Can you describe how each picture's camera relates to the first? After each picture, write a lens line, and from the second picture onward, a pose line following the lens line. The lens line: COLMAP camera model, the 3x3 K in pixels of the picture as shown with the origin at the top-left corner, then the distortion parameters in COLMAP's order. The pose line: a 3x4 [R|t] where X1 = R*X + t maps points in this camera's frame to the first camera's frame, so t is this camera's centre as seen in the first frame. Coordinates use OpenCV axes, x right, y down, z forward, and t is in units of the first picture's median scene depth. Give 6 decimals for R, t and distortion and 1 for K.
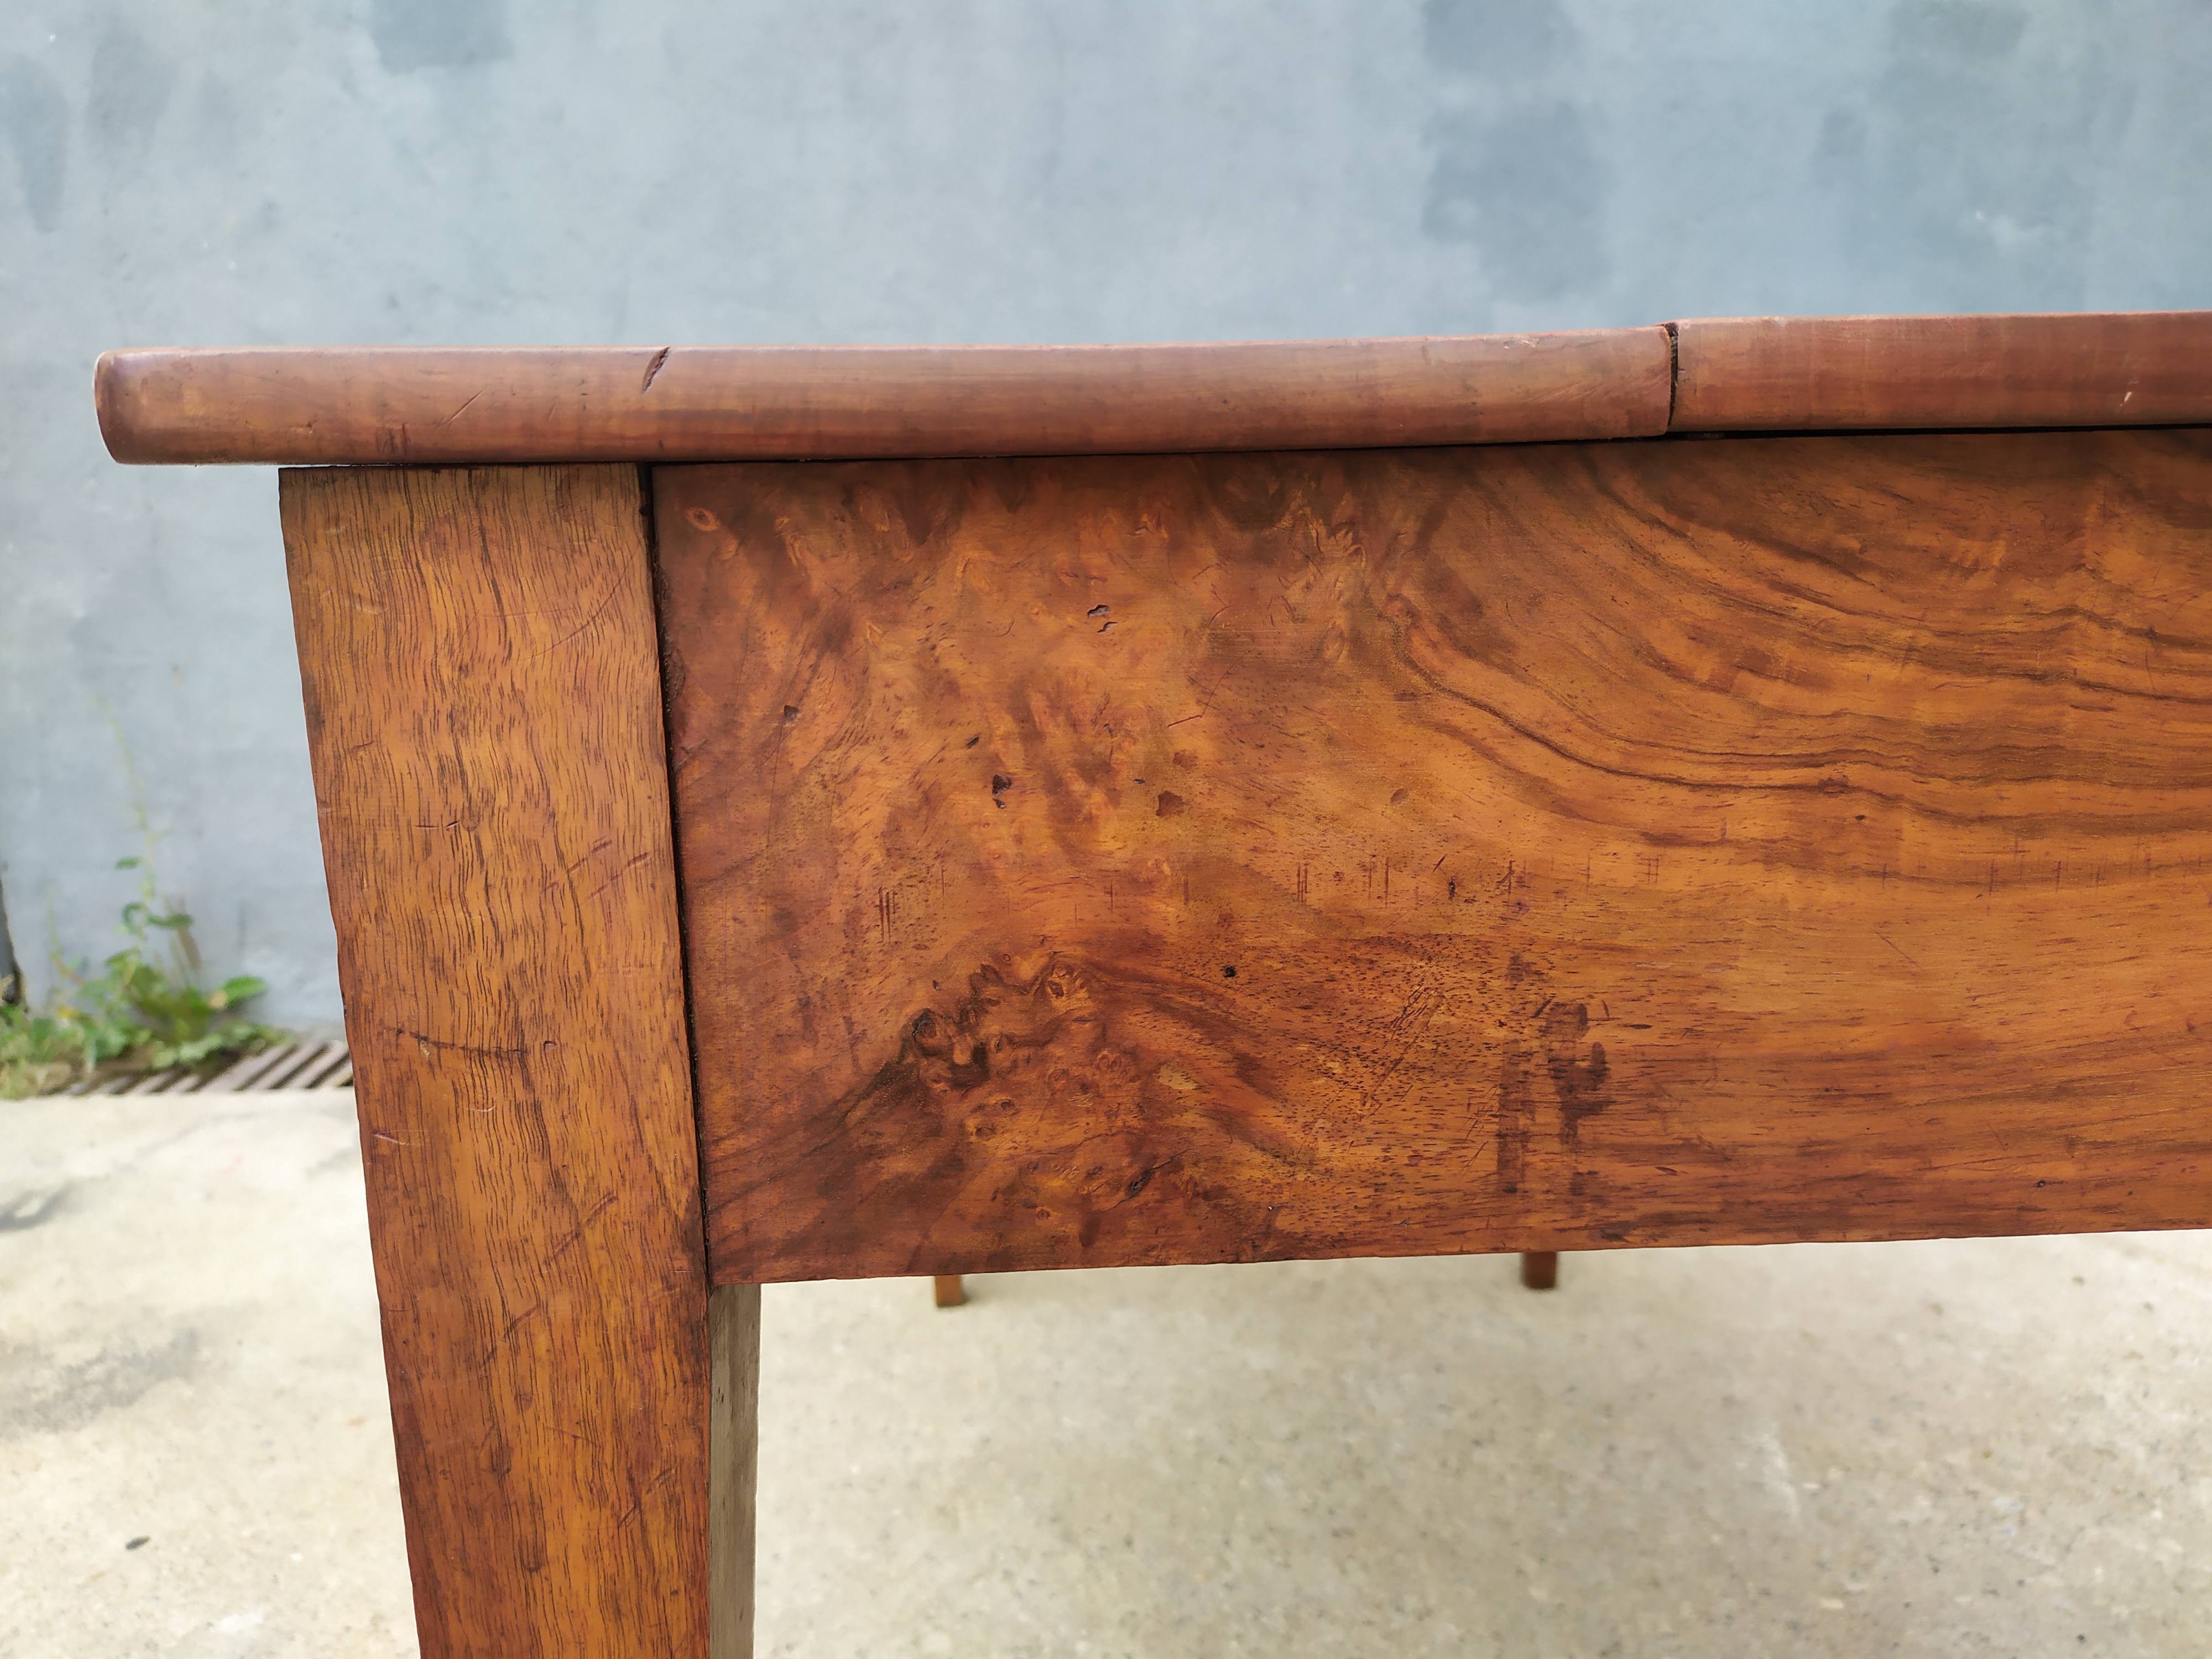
lens RADIAL K [[1675.8, 0, 1126.3], [0, 1675.8, 837.2], [0, 0, 1]] dist [0.024840, -0.036195]
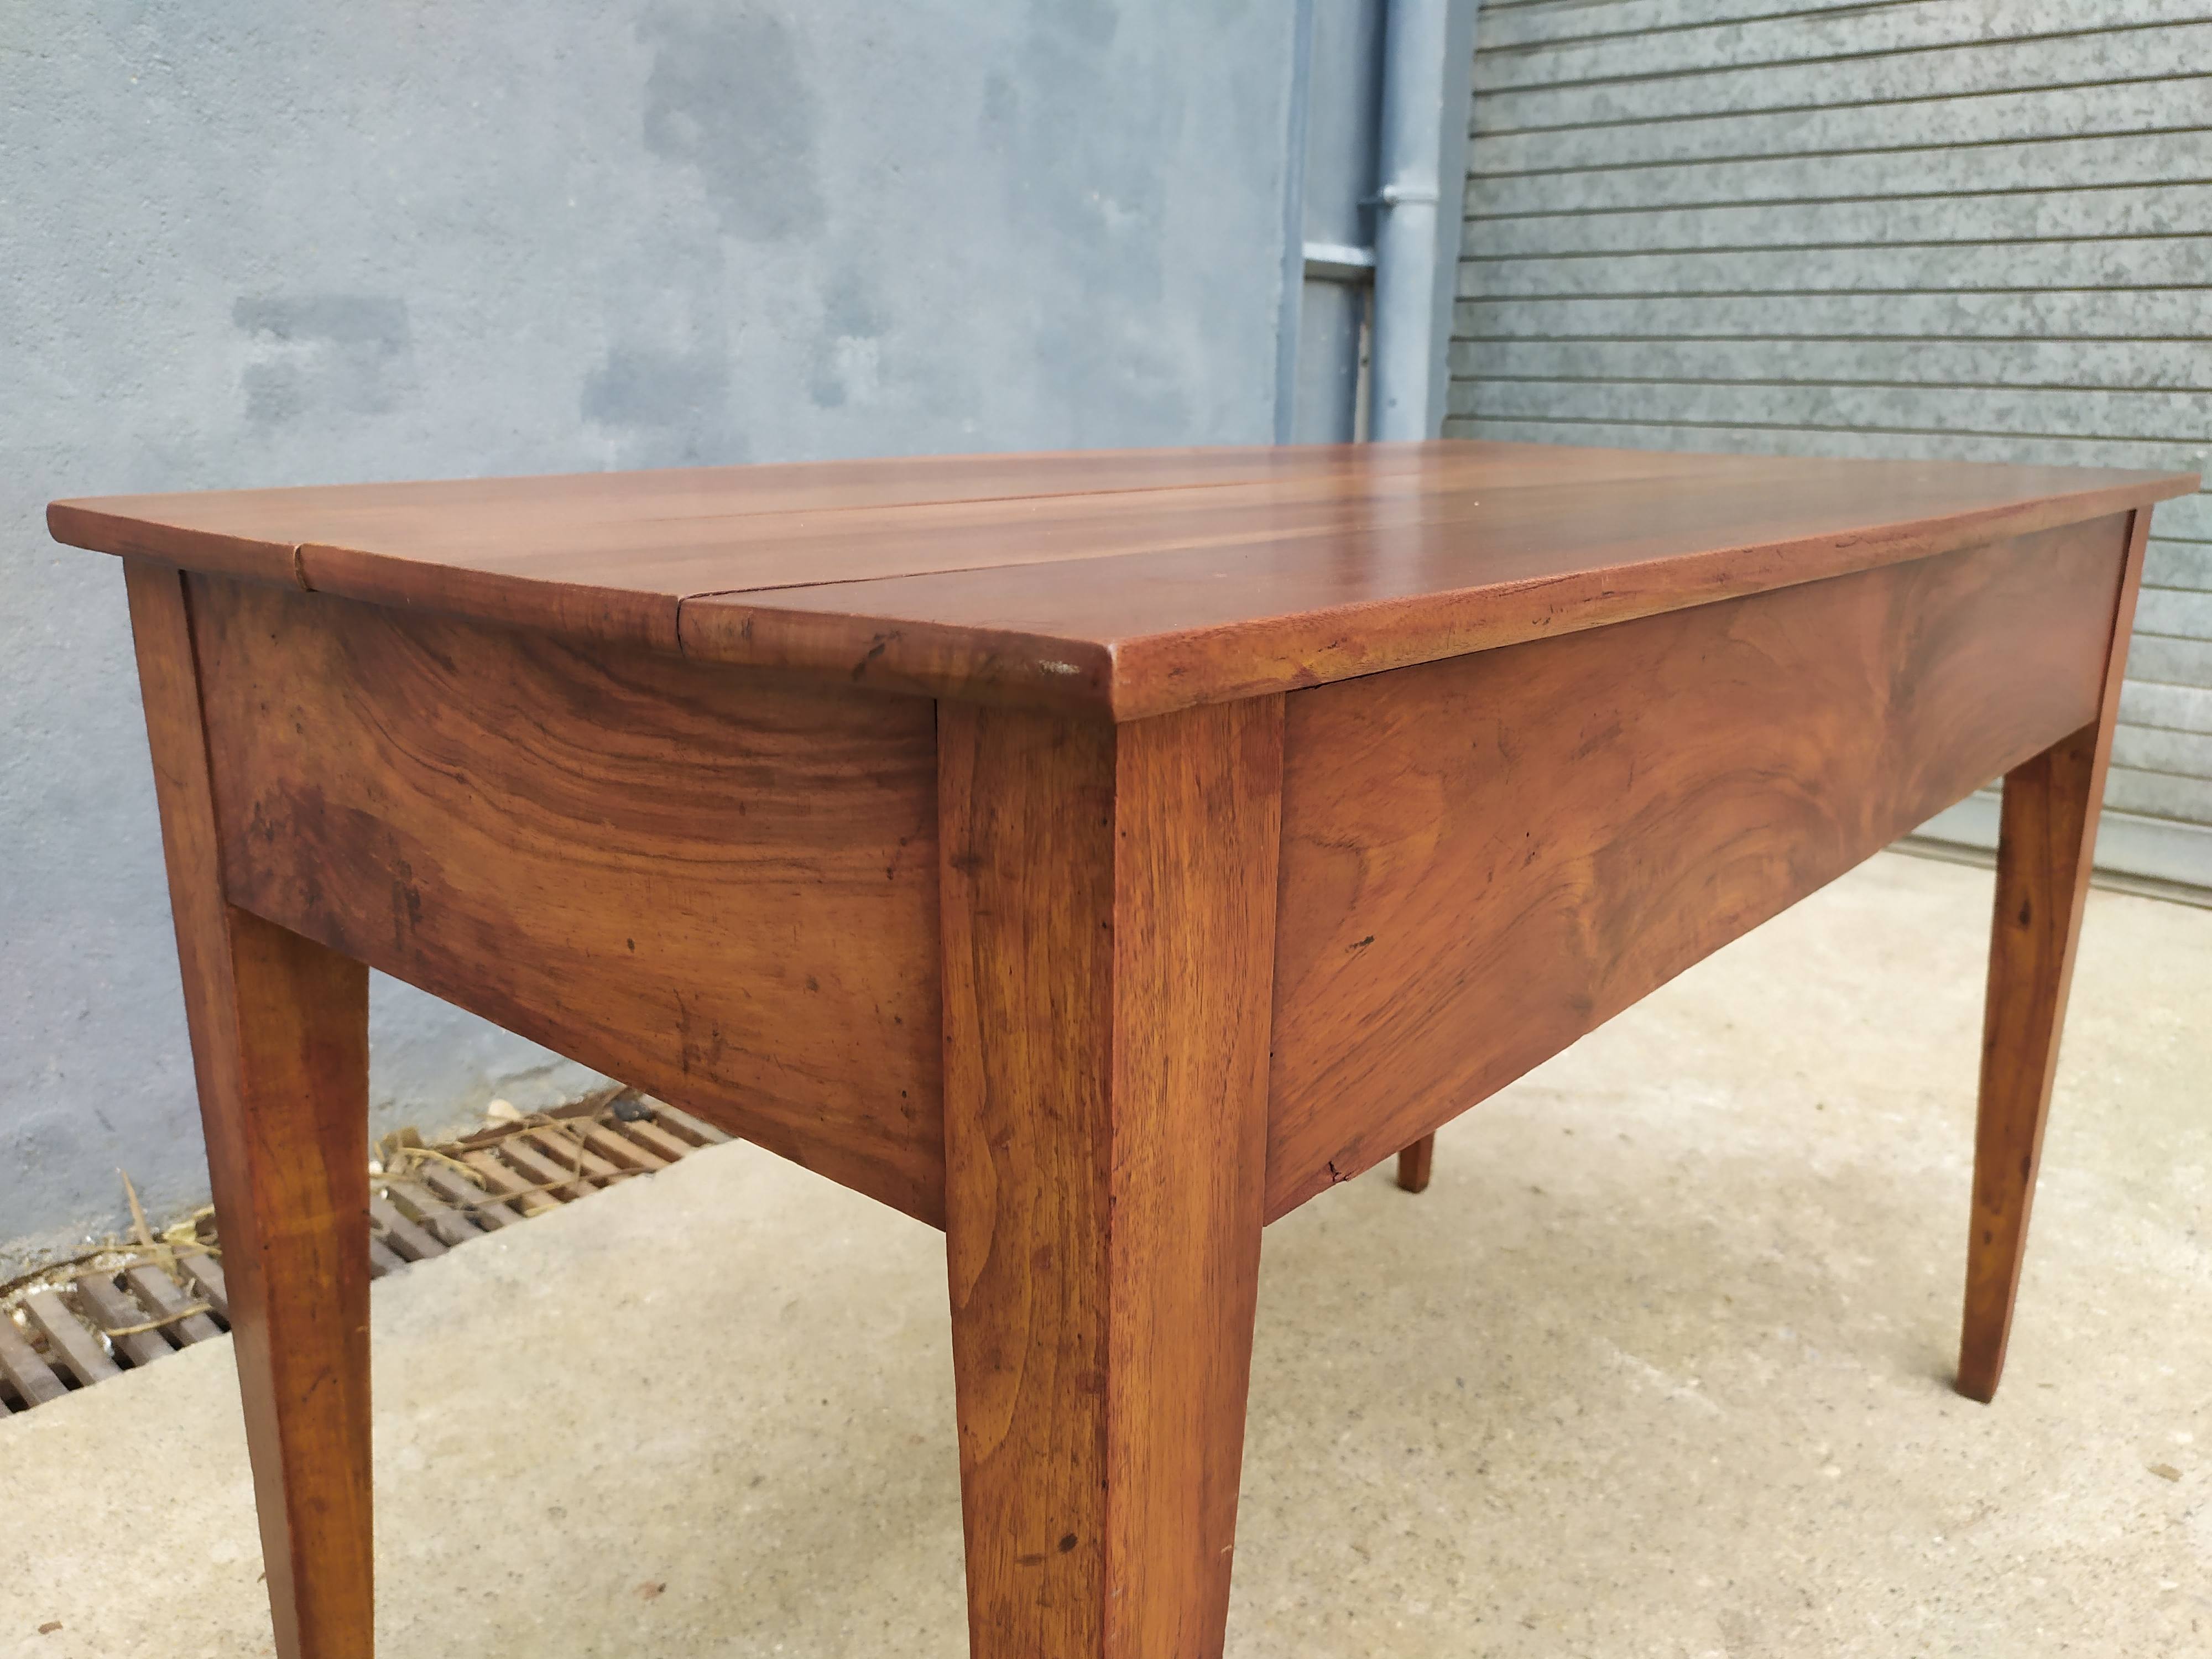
lens RADIAL K [[1661.2, 0, 1088.1], [0, 1661.2, 826.8], [0, 0, 1]] dist [0.062206, -0.077251]
pose [[0.690666, -0.159720, 0.705316, -2.432887], [0.122698, 0.987046, 0.103369, -0.608111], [-0.712689, 0.015148, 0.701316, 1.908626]]
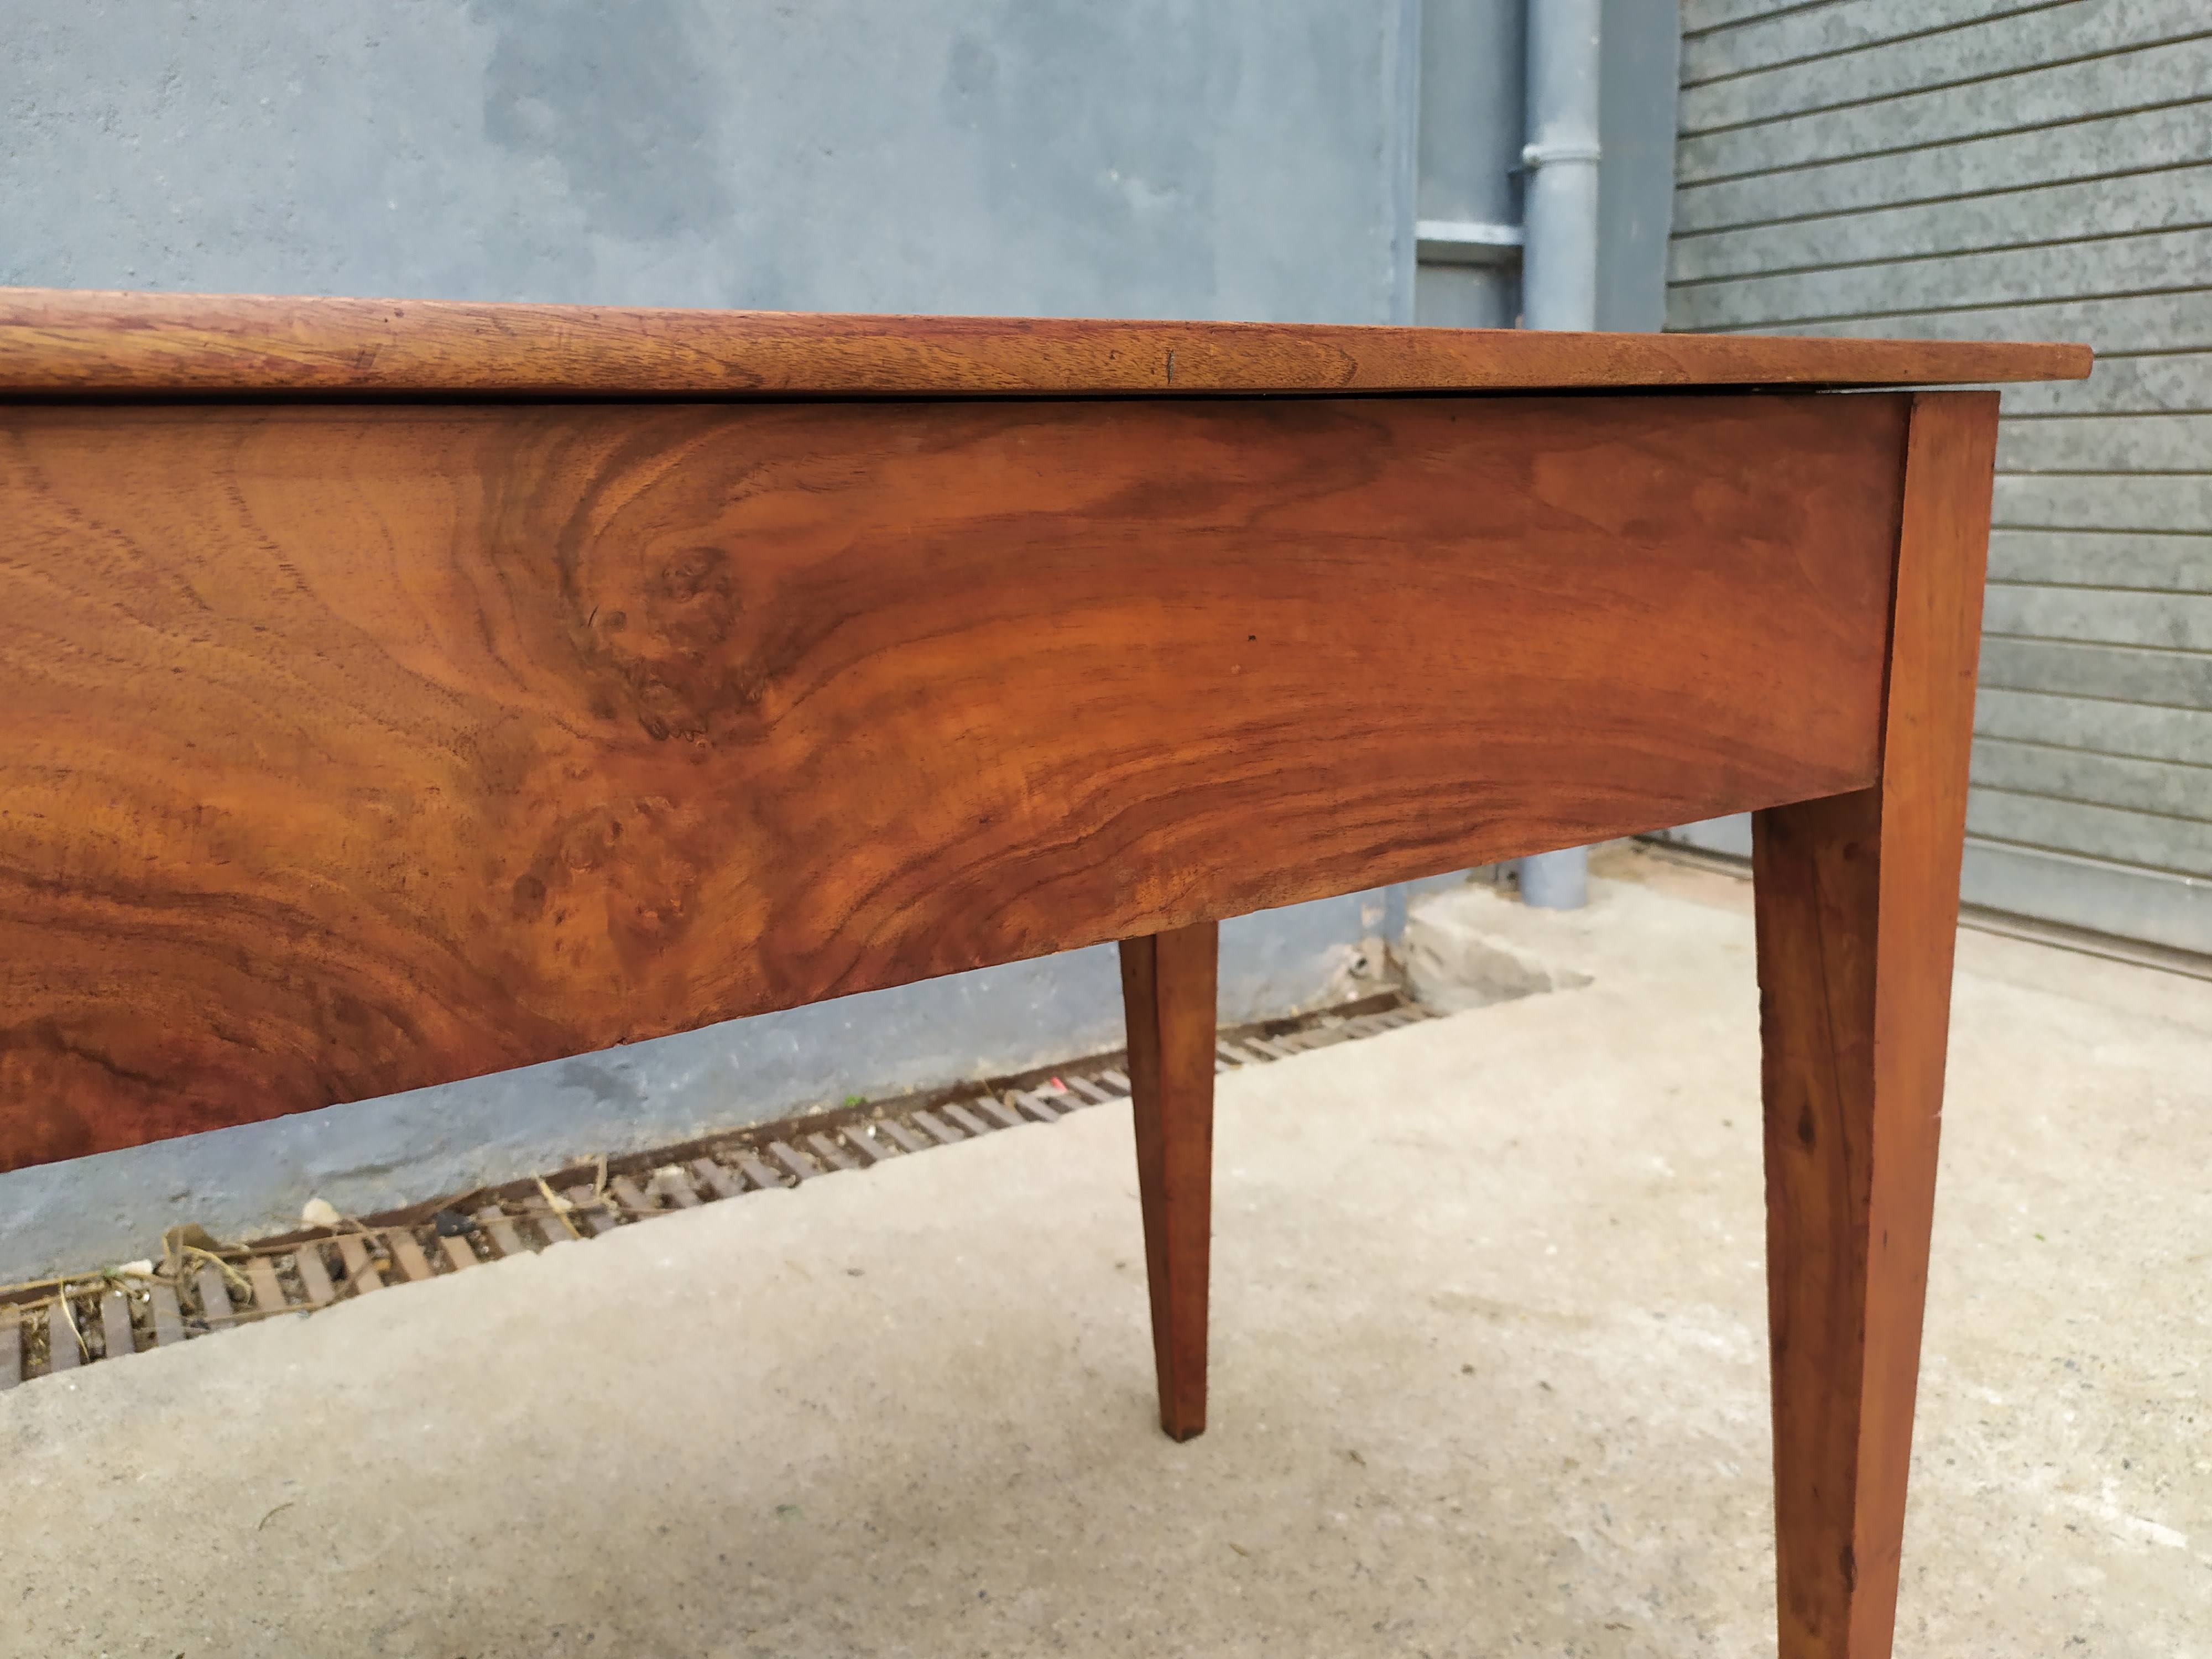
lens RADIAL K [[1706.4, 0, 1101.7], [0, 1706.4, 822.3], [0, 0, 1]] dist [0.007068, 0.003356]
pose [[0.859700, -0.108964, 0.499041, -0.033344], [0.113398, 0.993316, 0.021537, -0.286576], [-0.498053, 0.038075, 0.866311, 1.550643]]
